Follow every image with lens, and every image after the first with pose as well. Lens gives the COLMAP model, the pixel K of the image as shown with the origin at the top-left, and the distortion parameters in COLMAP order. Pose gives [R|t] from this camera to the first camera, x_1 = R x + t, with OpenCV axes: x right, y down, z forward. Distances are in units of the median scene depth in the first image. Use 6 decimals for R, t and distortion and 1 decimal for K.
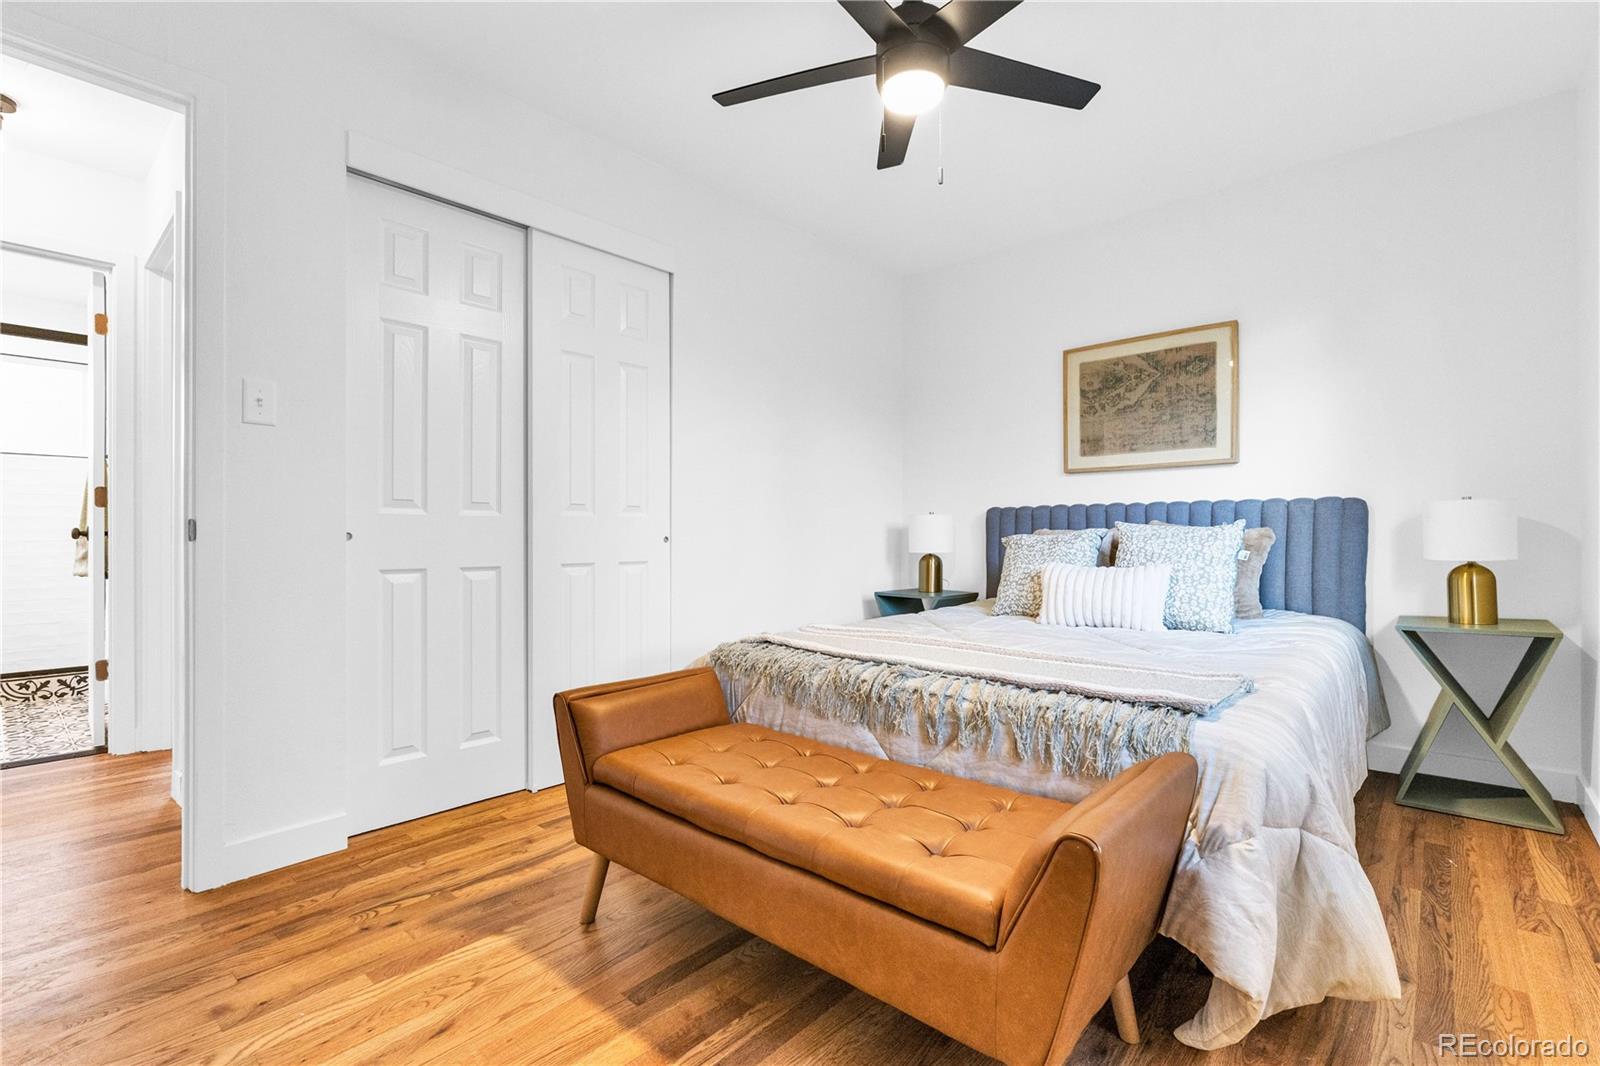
lens RADIAL K [[736.2, 0, 800.7], [0, 736.2, 538.0], [0, 0, 1]] dist [-0.010789, 0.001723]
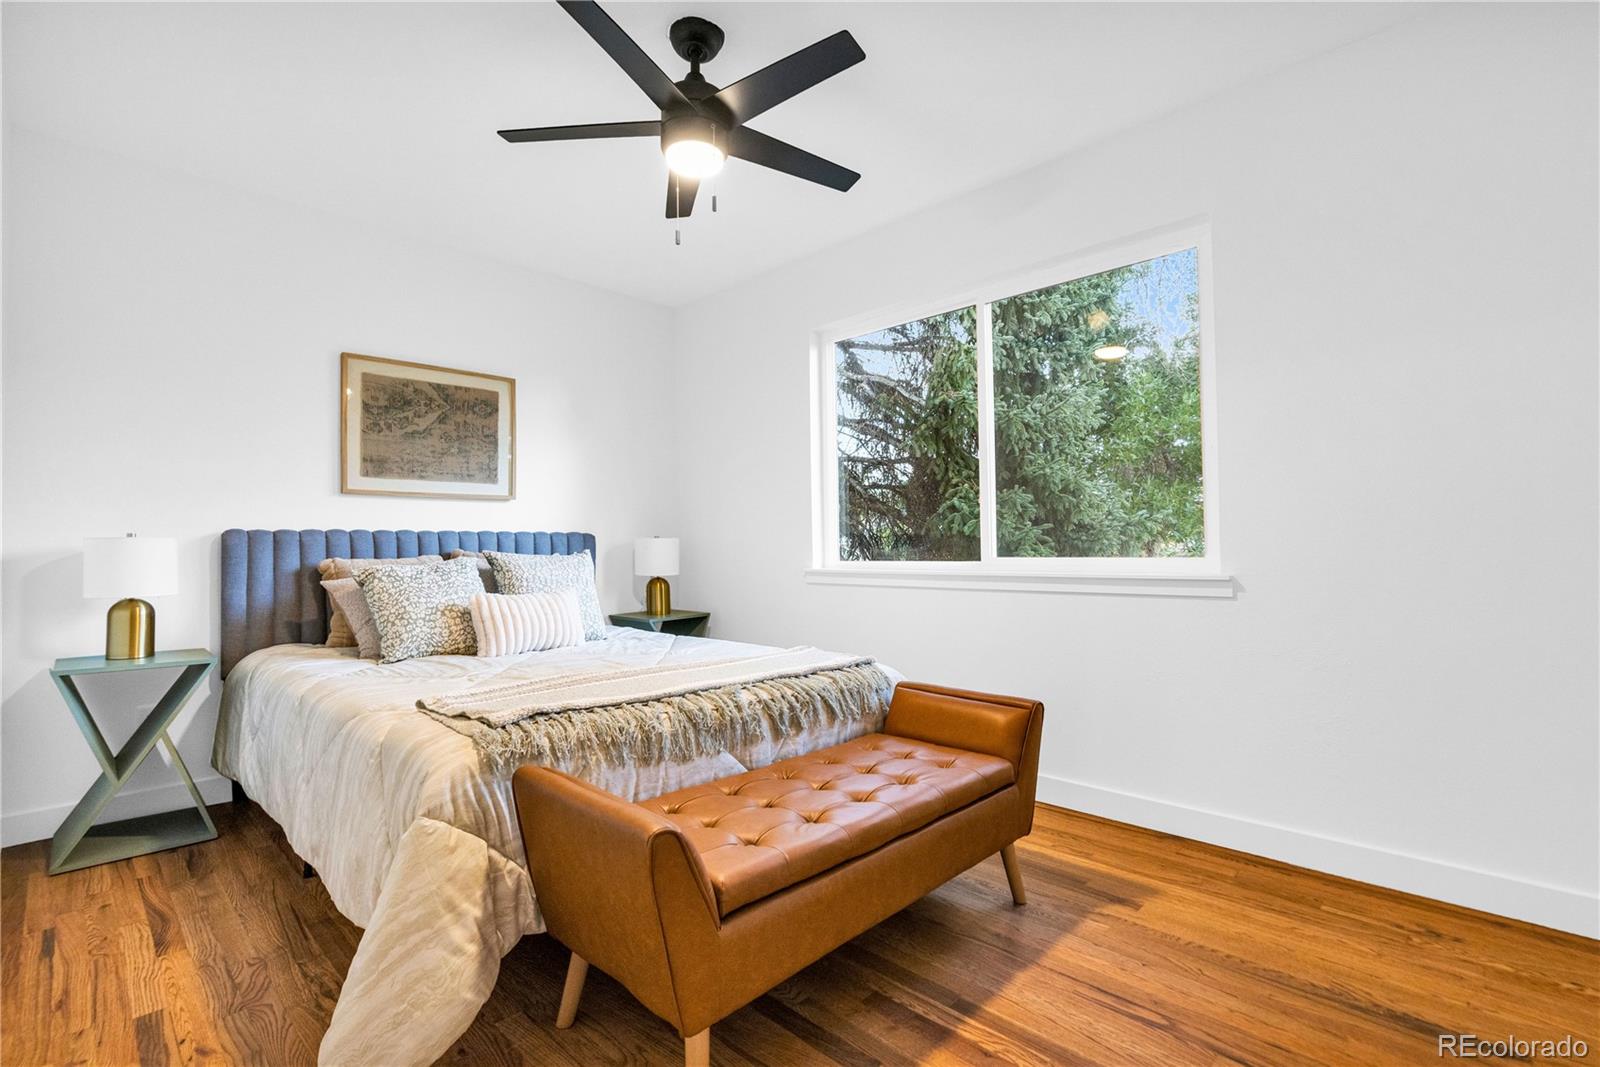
lens RADIAL K [[732.4, 0, 807.4], [0, 732.4, 534.3], [0, 0, 1]] dist [-0.006530, 0.000490]
pose [[0.029612, 0.021600, 0.999328, -0.570472], [0.013022, 0.999673, -0.021993, -0.016333], [-0.999477, 0.013665, 0.029321, 0.506673]]
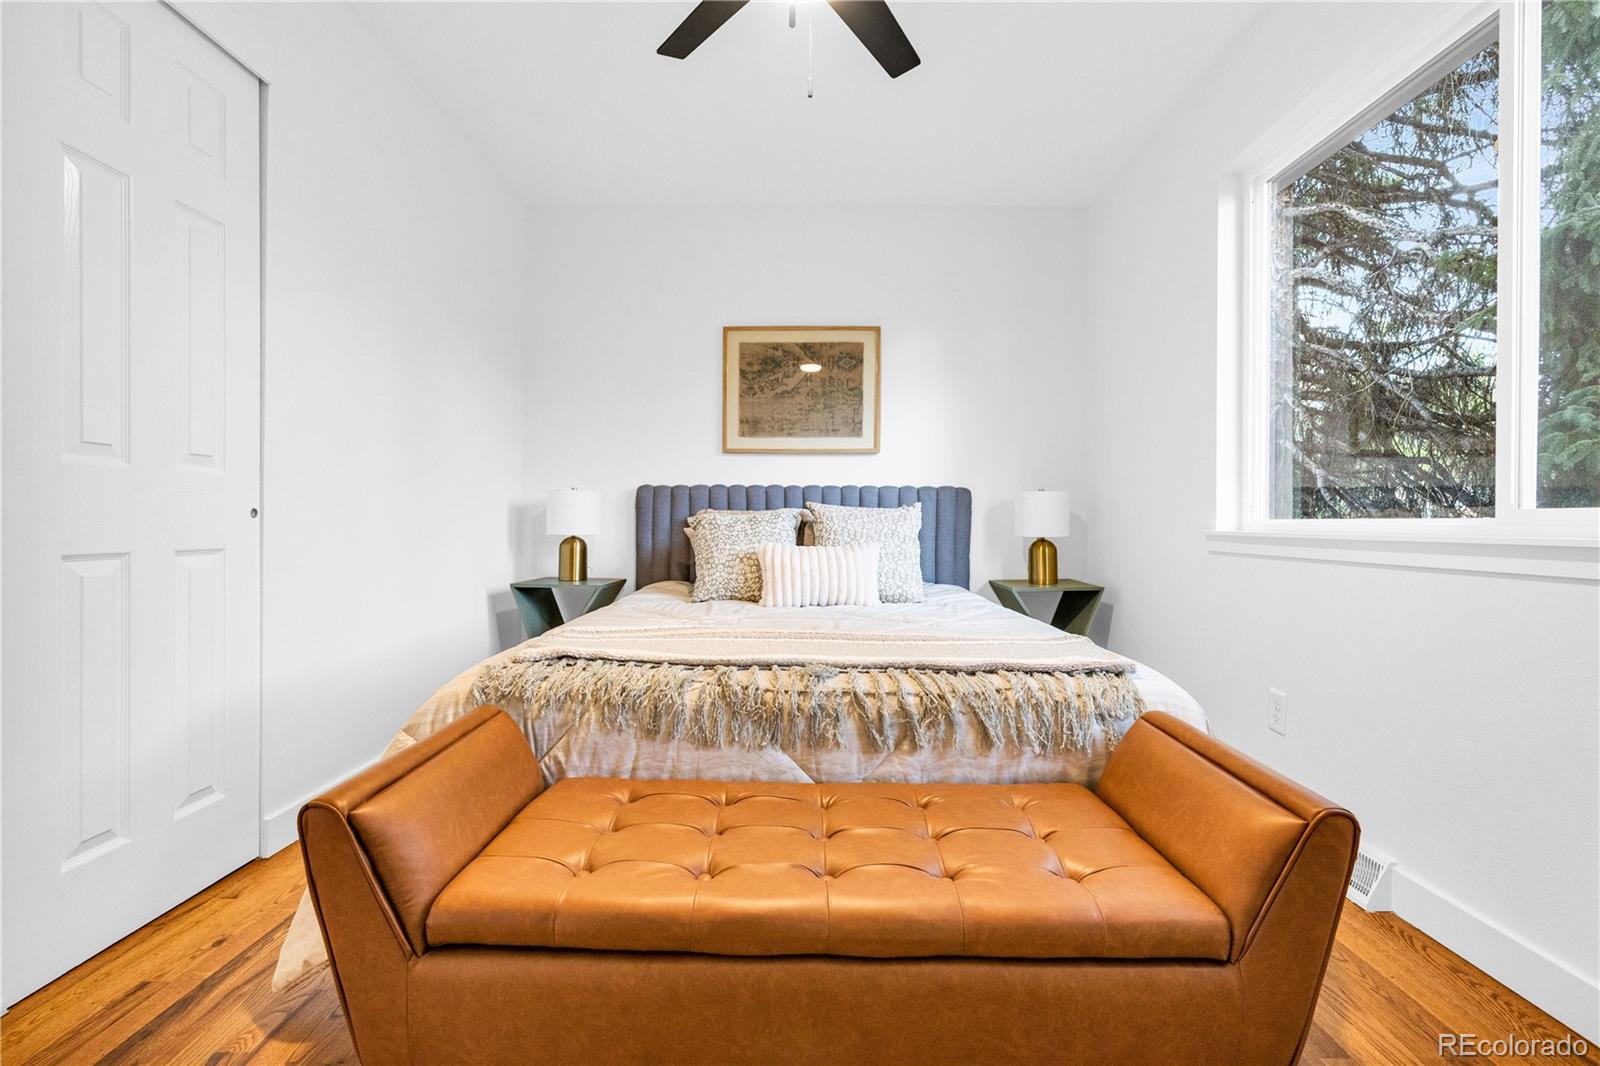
lens RADIAL K [[732.4, 0, 807.4], [0, 732.4, 533.8], [0, 0, 1]] dist [-0.006530, 0.000490]
pose [[0.744544, -0.003217, 0.667566, -0.245816], [-0.004918, 0.999935, 0.010304, 0.010918], [-0.667555, -0.010954, 0.744479, 0.236153]]
